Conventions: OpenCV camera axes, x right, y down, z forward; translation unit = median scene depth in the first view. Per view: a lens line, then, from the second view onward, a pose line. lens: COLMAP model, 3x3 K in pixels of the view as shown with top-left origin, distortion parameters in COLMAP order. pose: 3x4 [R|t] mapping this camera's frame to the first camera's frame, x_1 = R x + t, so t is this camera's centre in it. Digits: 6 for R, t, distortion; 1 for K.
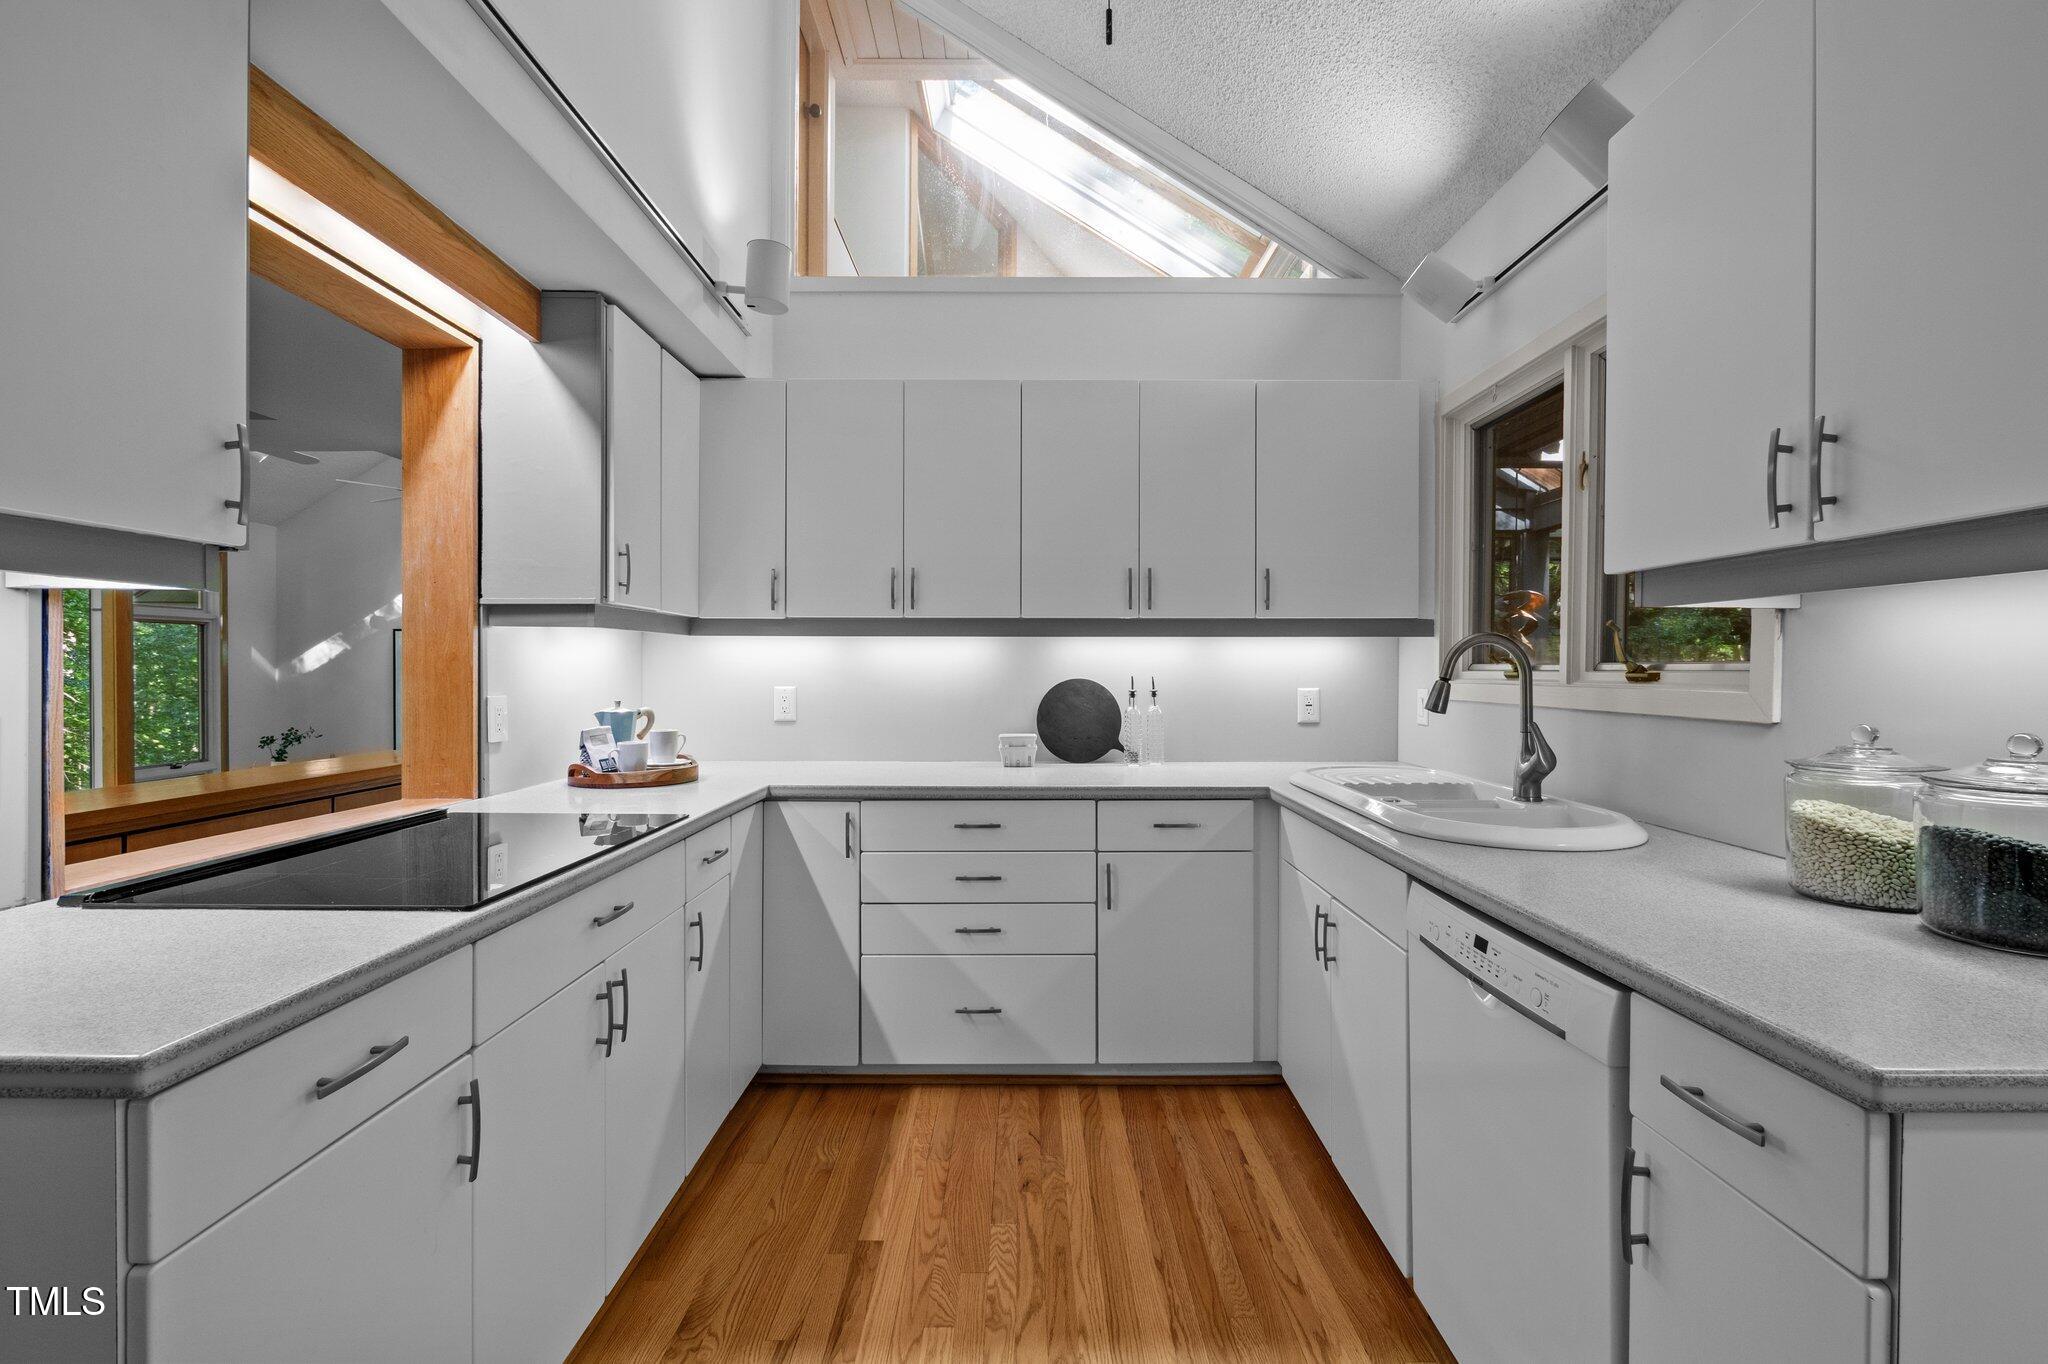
lens RADIAL K [[873.1, 0, 1025.7], [0, 873.1, 658.8], [0, 0, 1]] dist [0.001338, 0.000759]
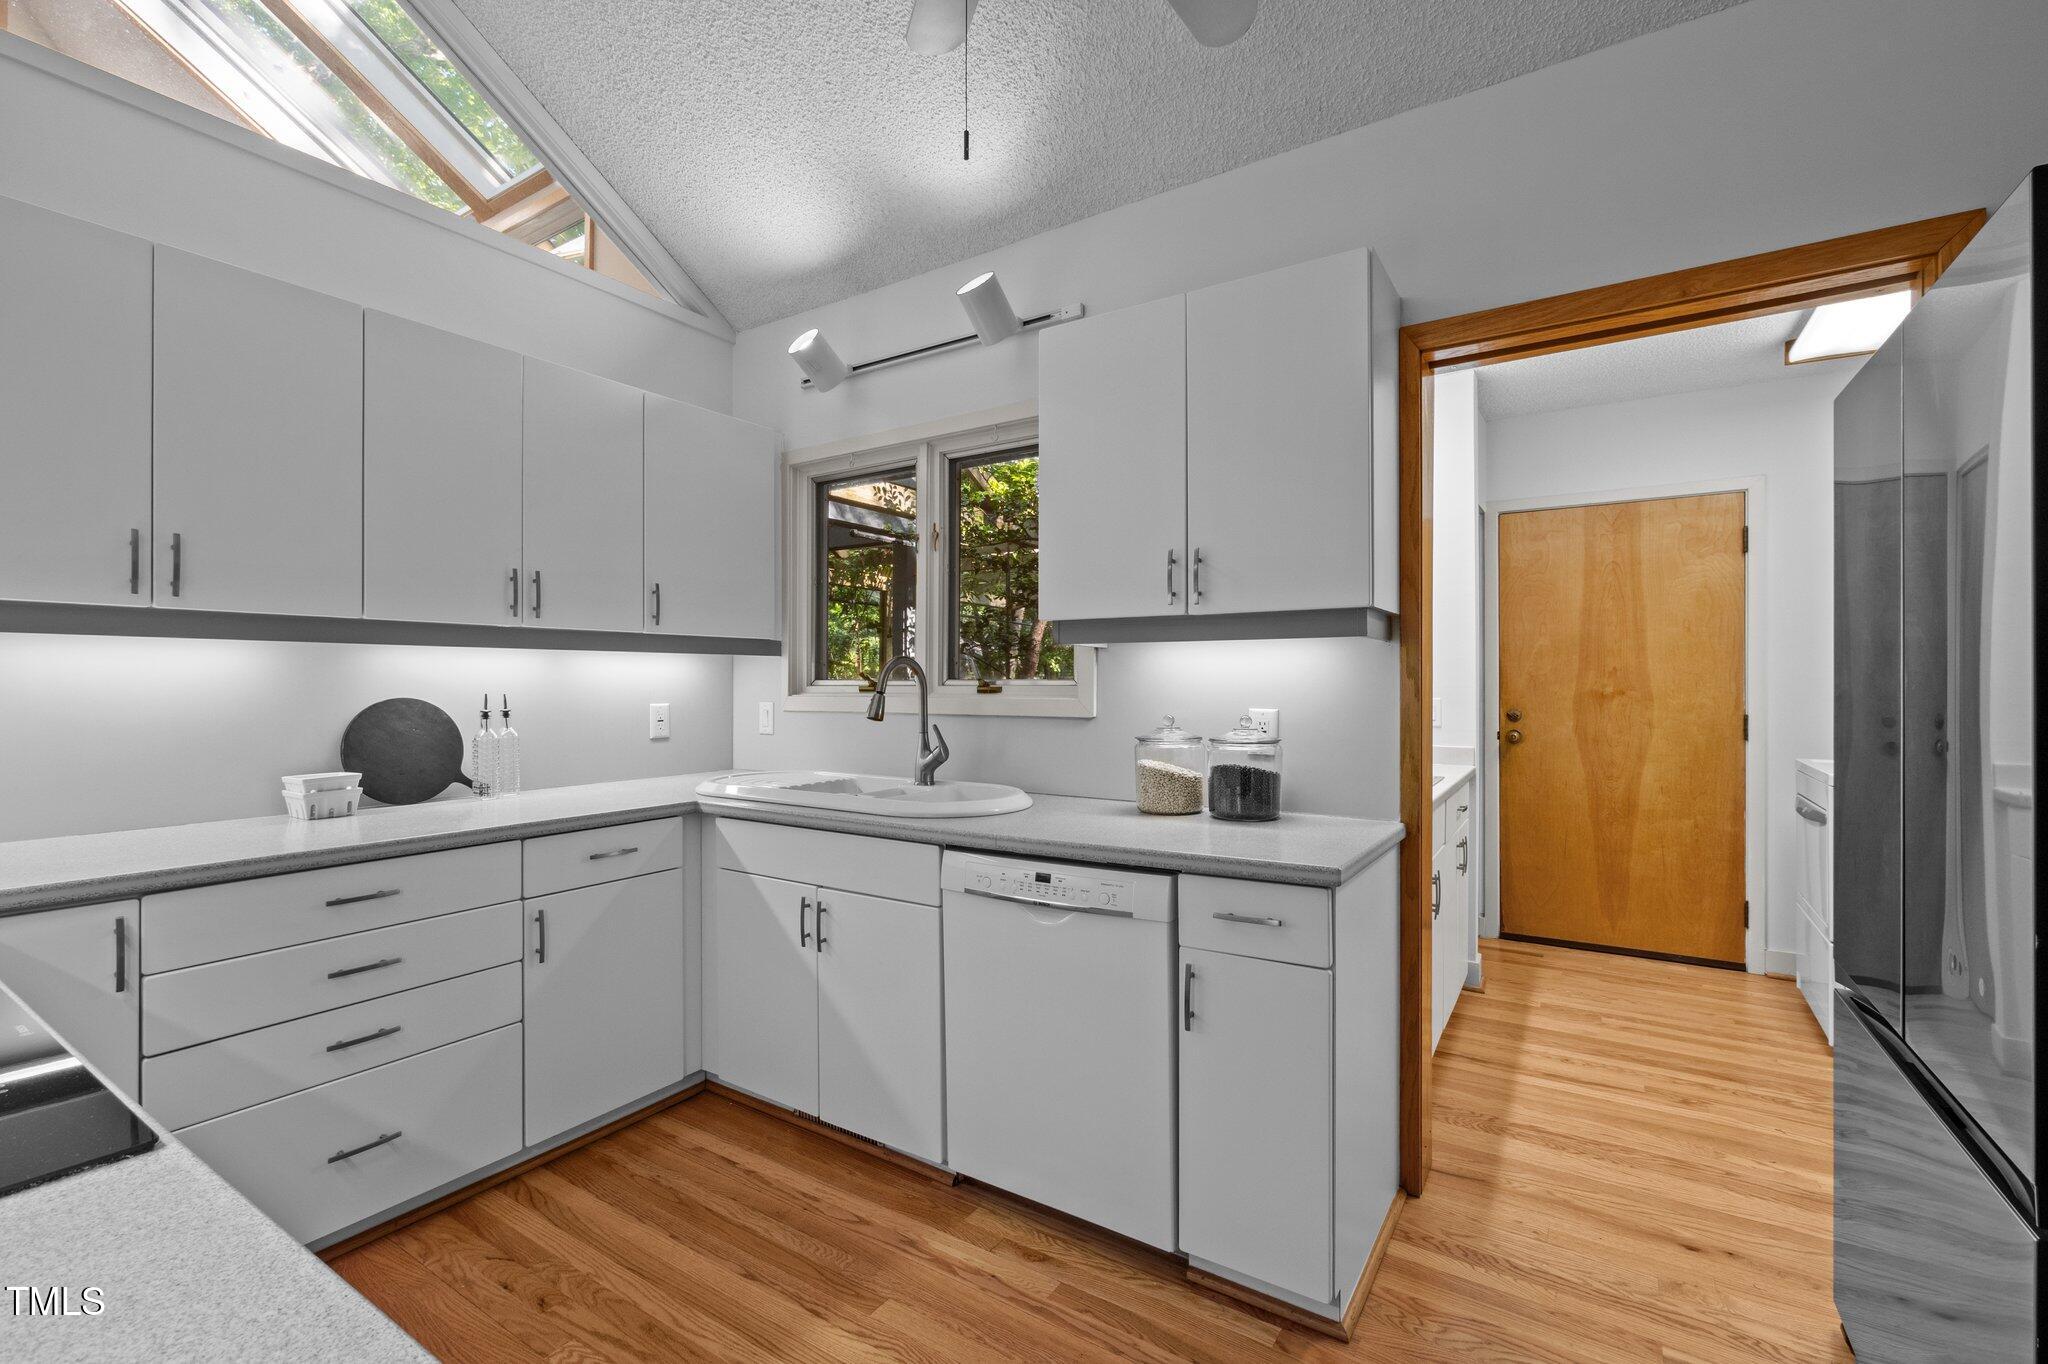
lens RADIAL K [[873.3, 0, 1014.7], [0, 873.3, 664.4], [0, 0, 1]] dist [0.000896, 0.000149]
pose [[0.562489, 0.016175, 0.826646, -0.376575], [-0.007202, 0.999867, -0.014663, 0.000057], [-0.826773, 0.002294, 0.562531, 0.129275]]
